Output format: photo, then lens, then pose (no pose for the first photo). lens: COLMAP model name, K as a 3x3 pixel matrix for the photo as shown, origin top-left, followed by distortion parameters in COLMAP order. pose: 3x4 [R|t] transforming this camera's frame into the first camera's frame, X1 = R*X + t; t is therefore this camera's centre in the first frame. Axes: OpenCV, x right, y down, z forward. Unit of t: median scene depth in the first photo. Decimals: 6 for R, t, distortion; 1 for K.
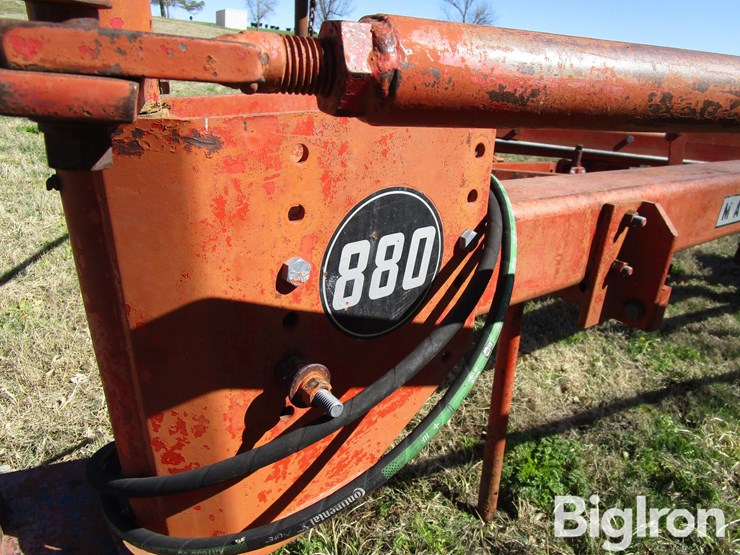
lens RADIAL K [[524.6, 0, 370.0], [0, 524.6, 277.5], [0, 0, 1]] dist [-0.011734, -0.004279]
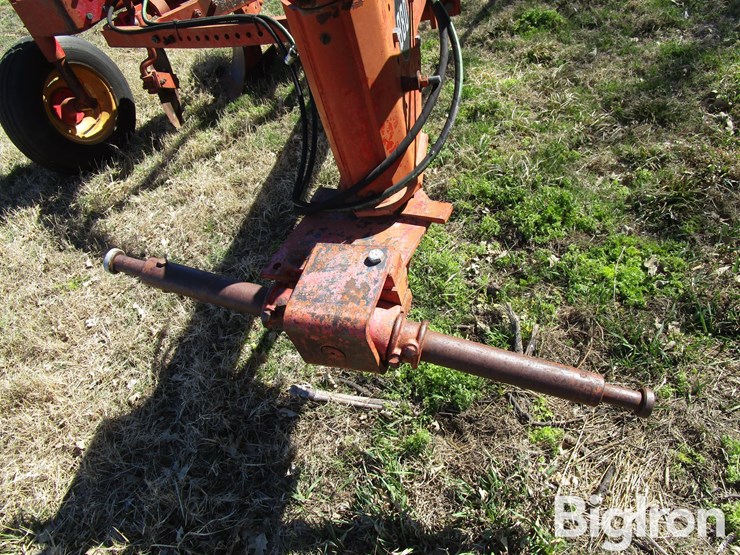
lens RADIAL K [[530.4, 0, 366.9], [0, 530.4, 278.5], [0, 0, 1]] dist [-0.016787, 0.002275]
pose [[0.717371, -0.626833, 0.304071, -0.864148], [0.493279, 0.765204, 0.413690, -0.117970], [-0.491991, -0.146777, 0.858138, -0.569379]]
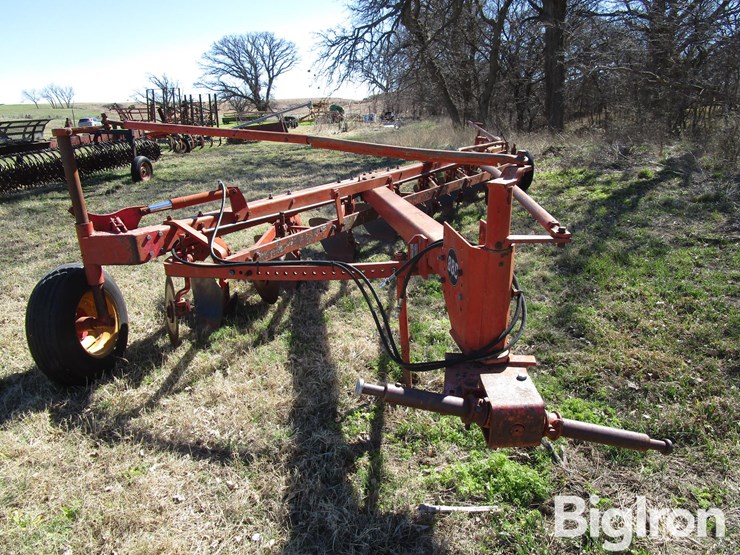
lens RADIAL K [[530.4, 0, 366.9], [0, 530.4, 278.5], [0, 0, 1]] dist [-0.016787, 0.002275]
pose [[0.488800, -0.351783, 0.798325, -2.382261], [0.388004, 0.907269, 0.162221, -0.618901], [-0.781362, 0.230460, 0.579966, -0.378060]]
